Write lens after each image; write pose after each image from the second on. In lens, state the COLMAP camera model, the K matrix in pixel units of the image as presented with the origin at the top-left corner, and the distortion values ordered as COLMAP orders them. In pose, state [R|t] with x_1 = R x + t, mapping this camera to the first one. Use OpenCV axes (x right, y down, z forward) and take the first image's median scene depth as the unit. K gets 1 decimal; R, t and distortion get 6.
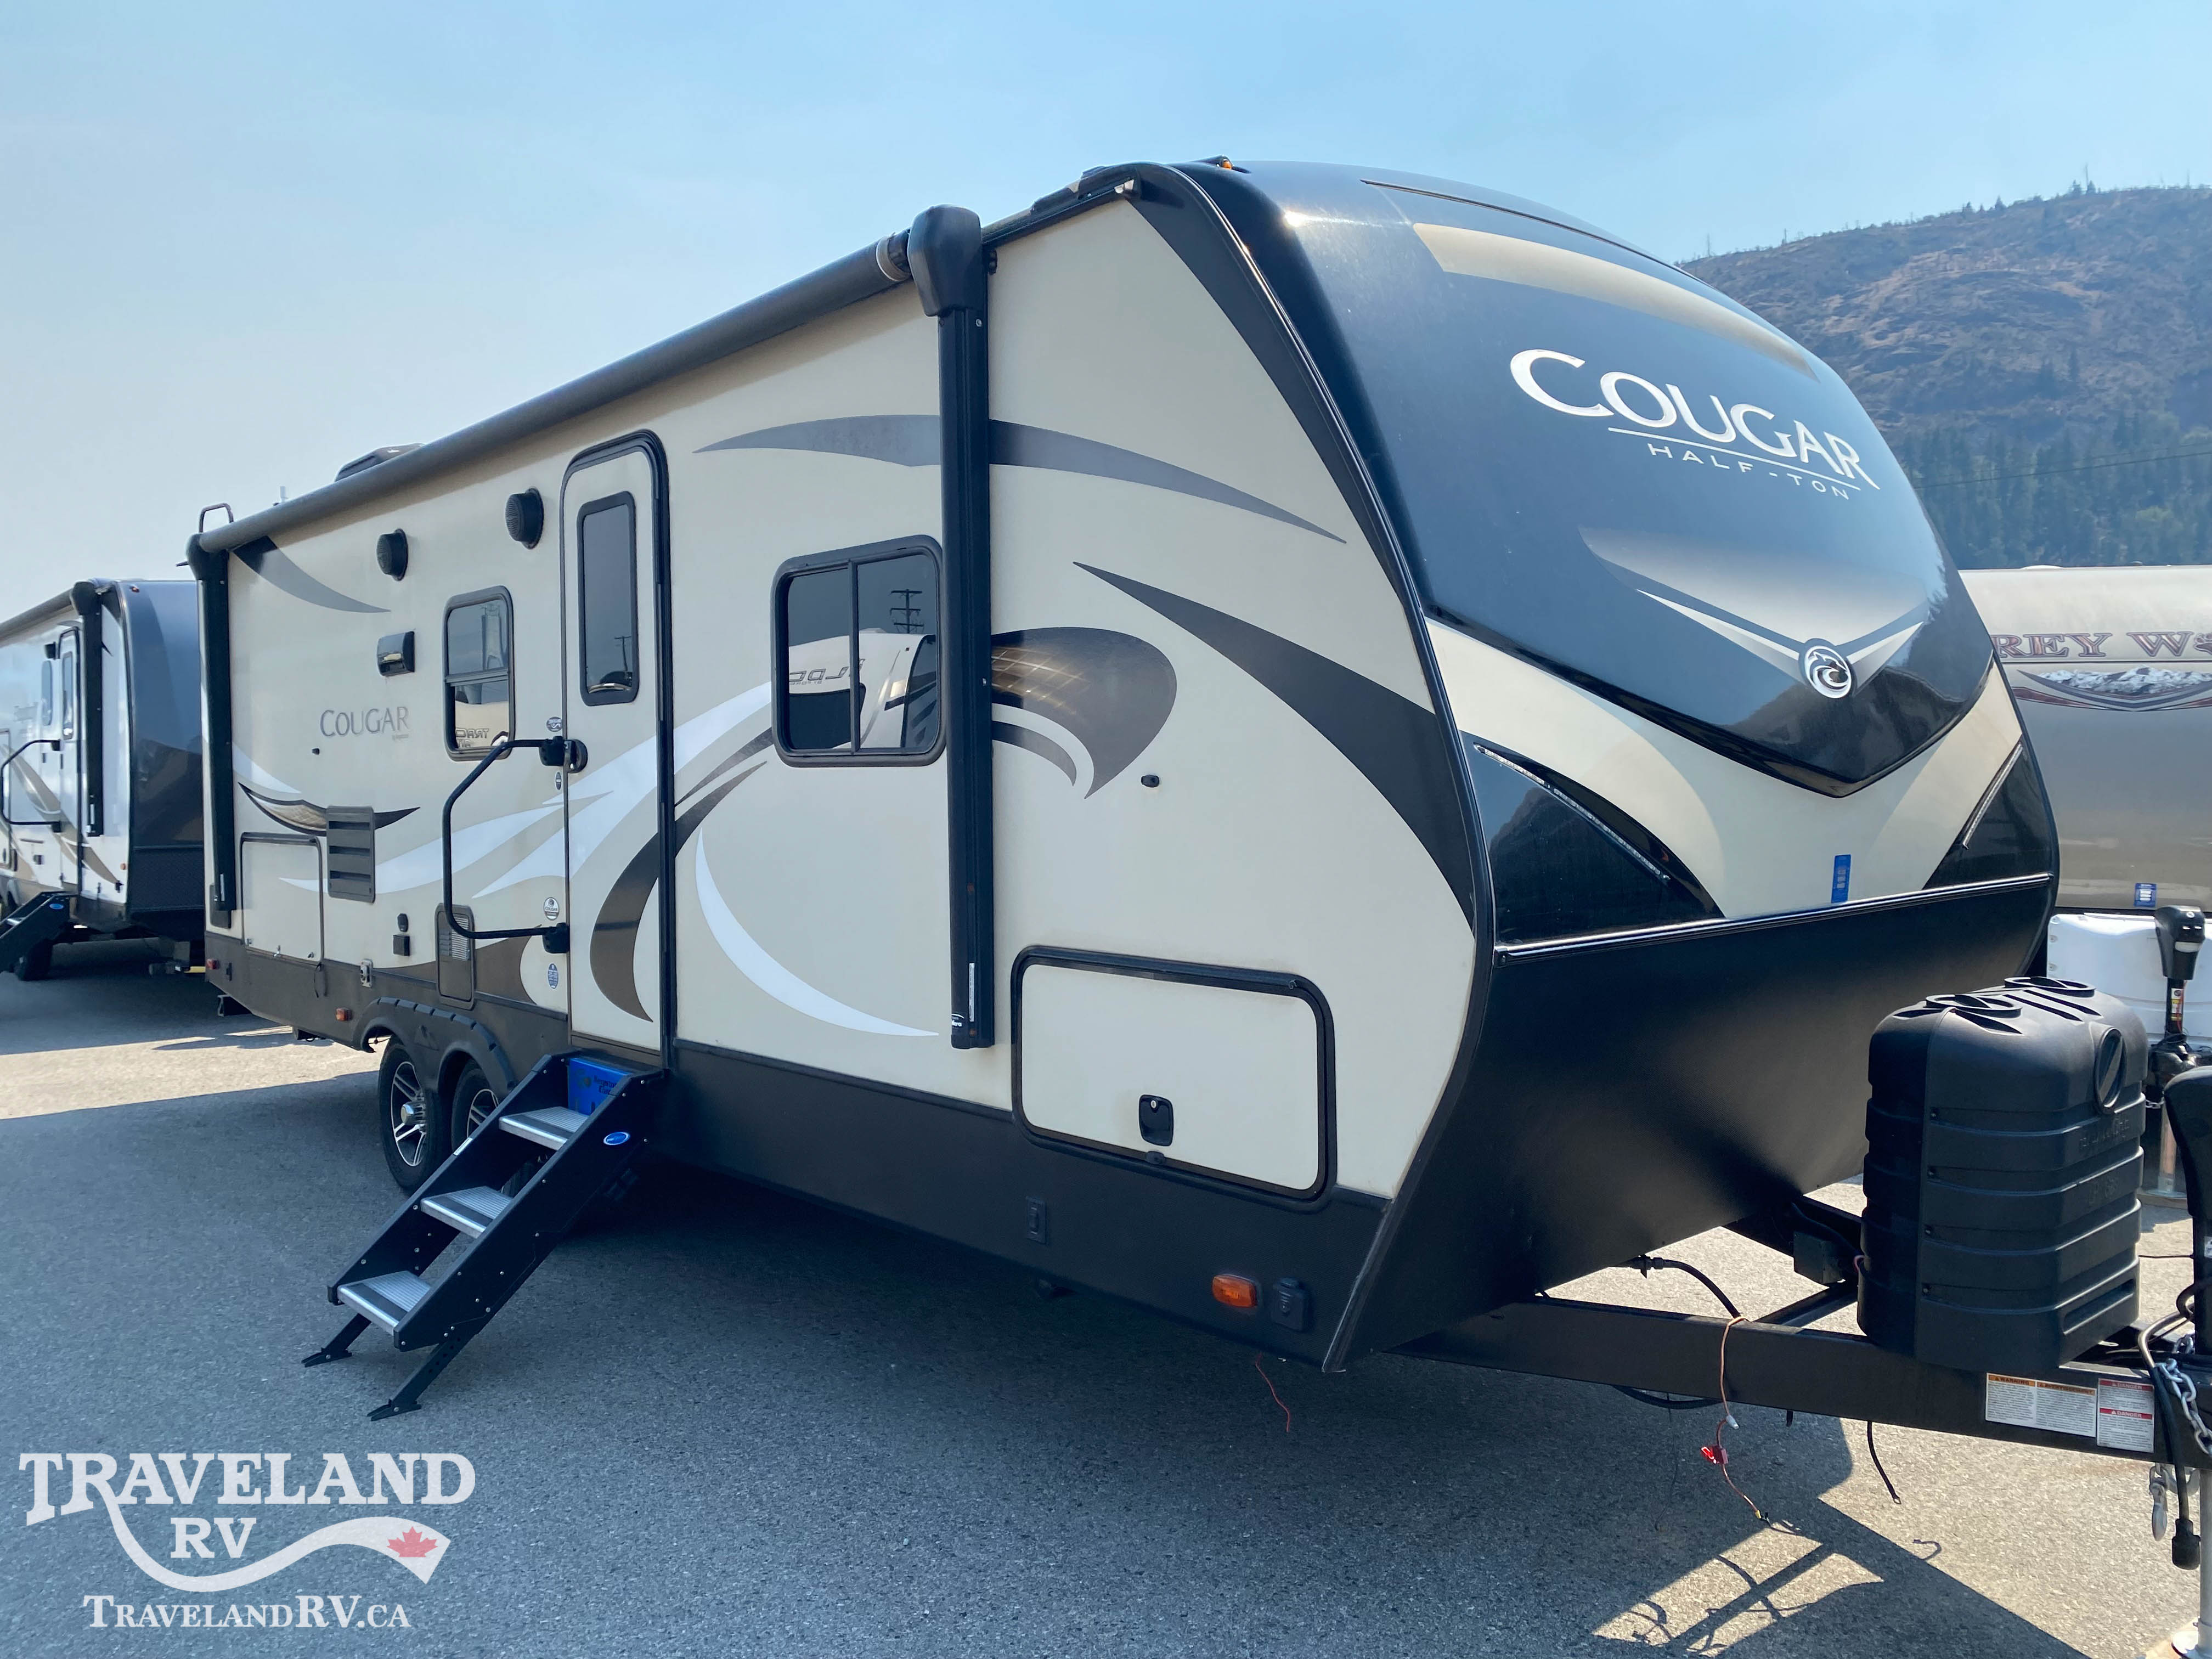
lens RADIAL K [[1674.6, 0, 1106.0], [0, 1674.6, 829.5], [0, 0, 1]] dist [-0.001223, 0.001855]
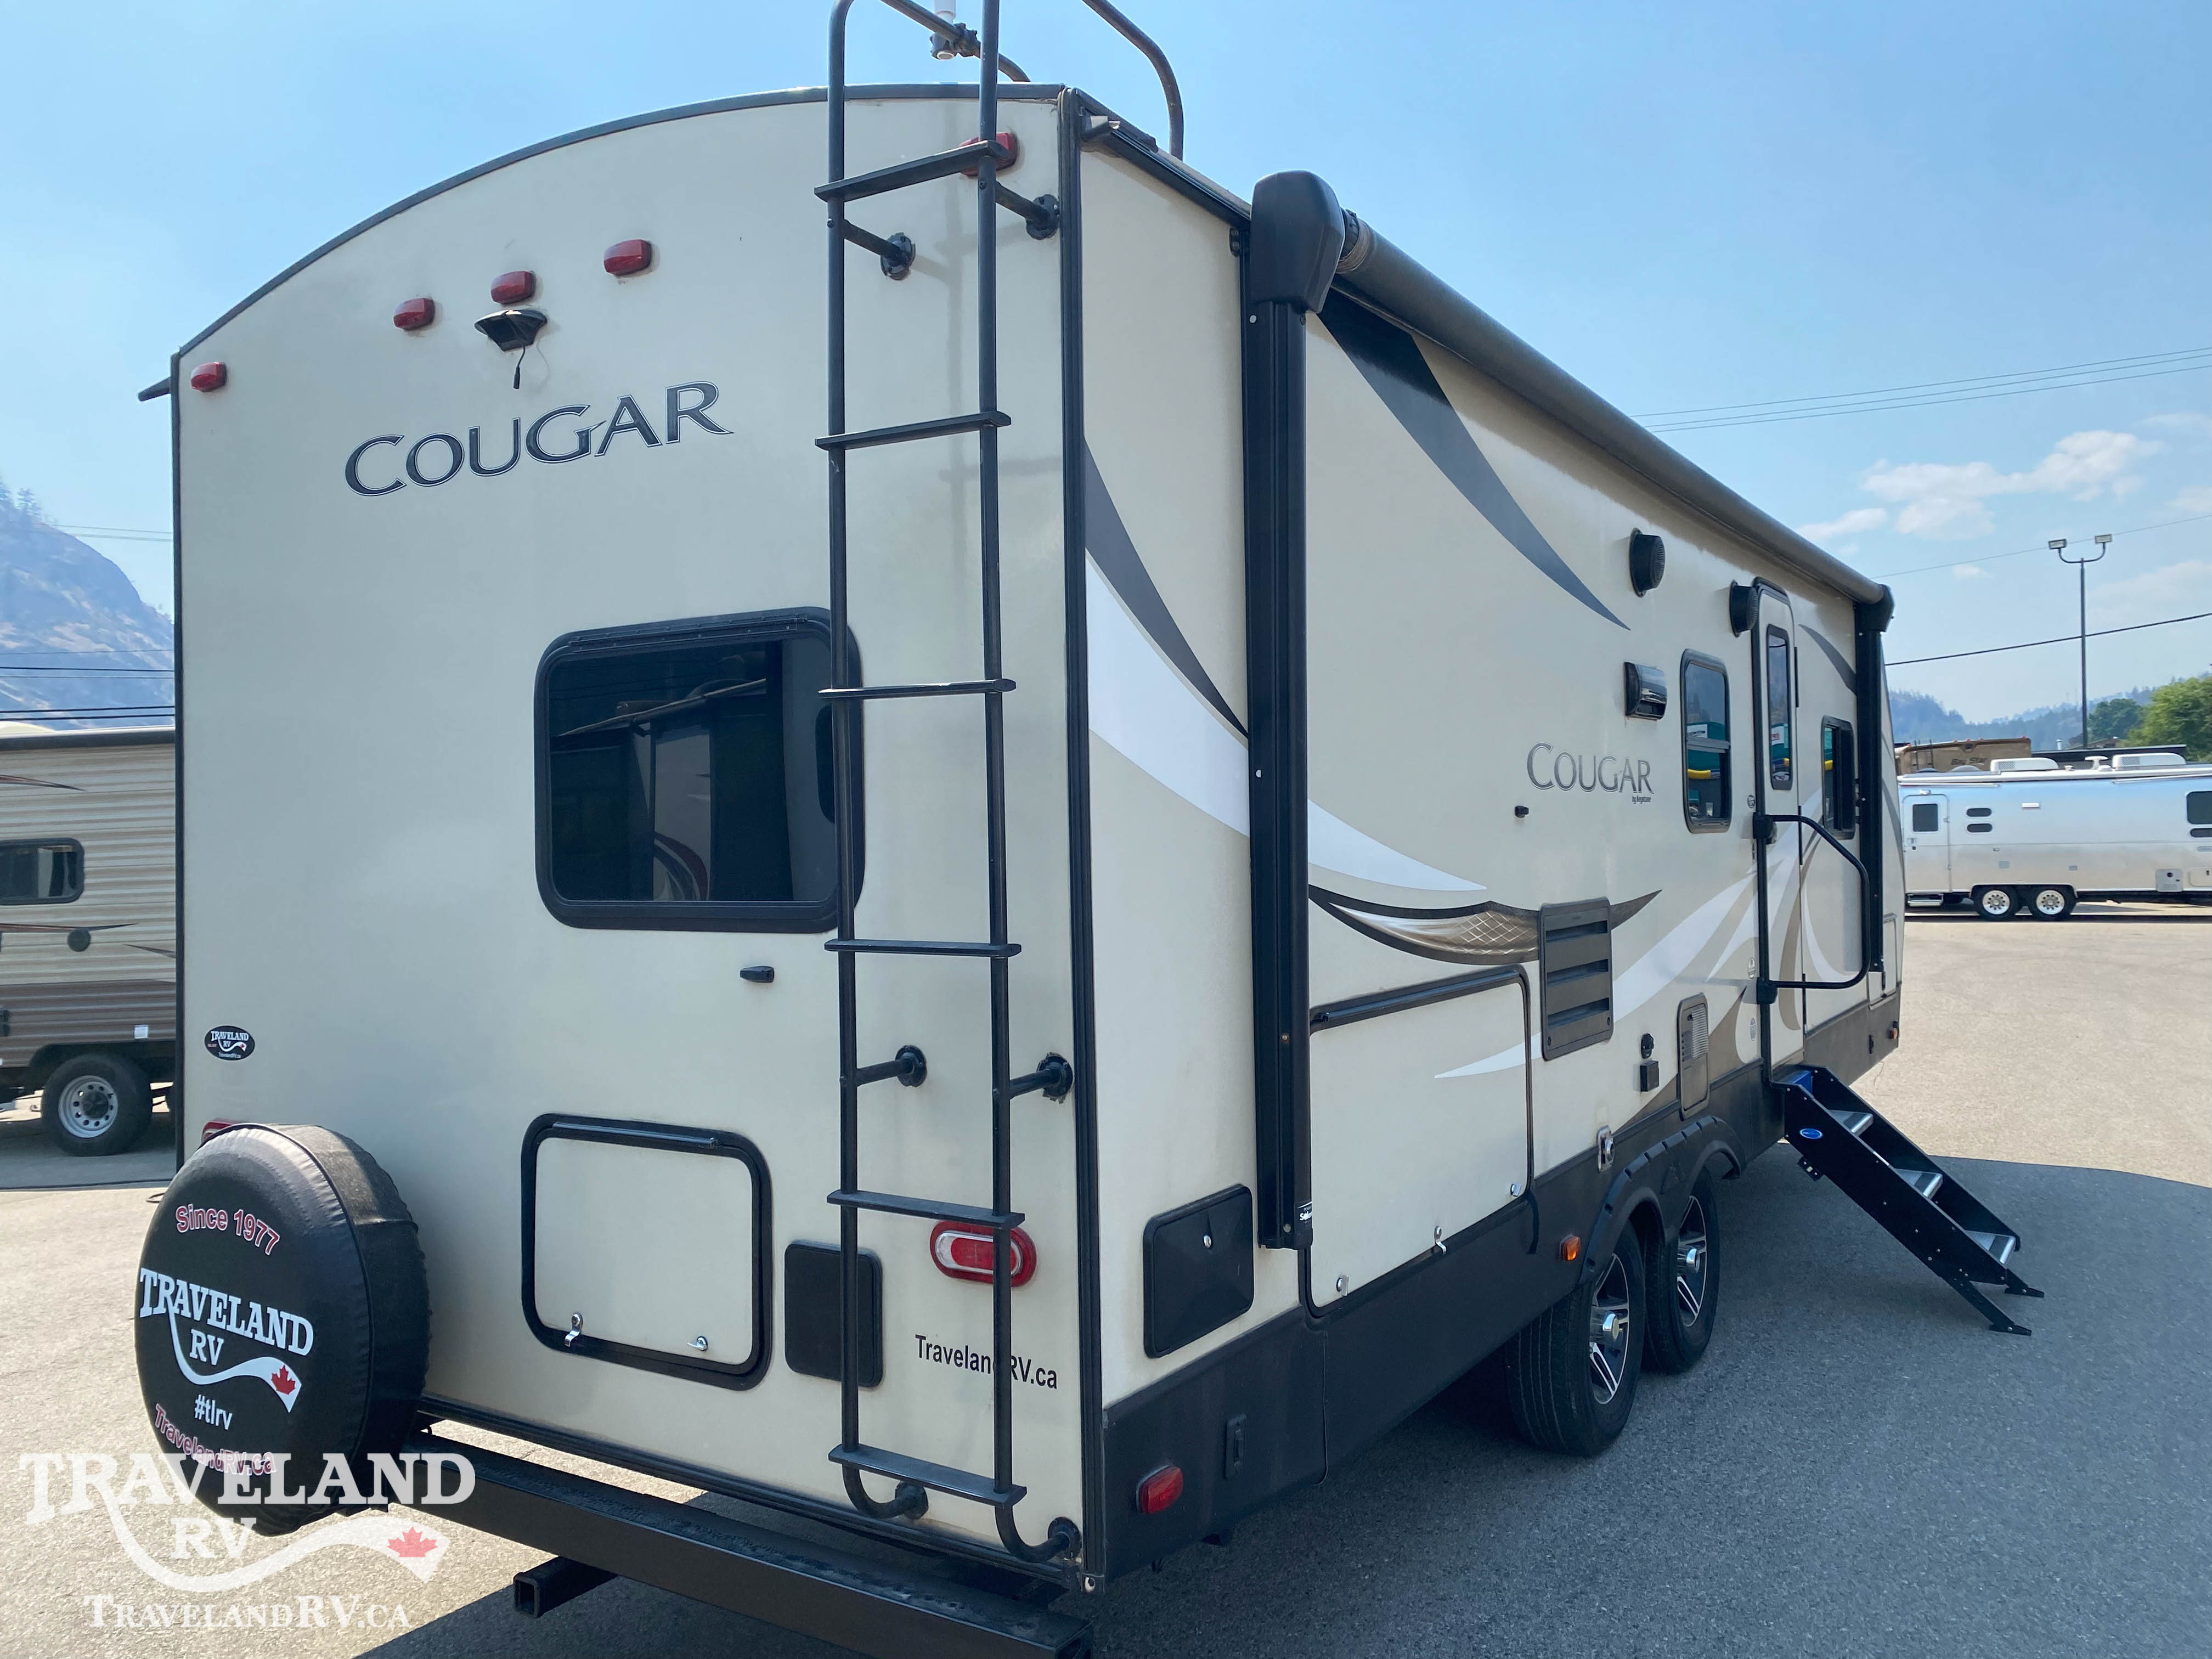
lens RADIAL K [[1715.4, 0, 1106.0], [0, 1715.4, 829.5], [0, 0, 1]] dist [0.100497, -0.188466]
pose [[-0.264877, 0.019449, 0.964086, -1.062158], [0.049278, 0.998763, -0.006610, -0.046689], [-0.963022, 0.045757, -0.265508, 1.375873]]
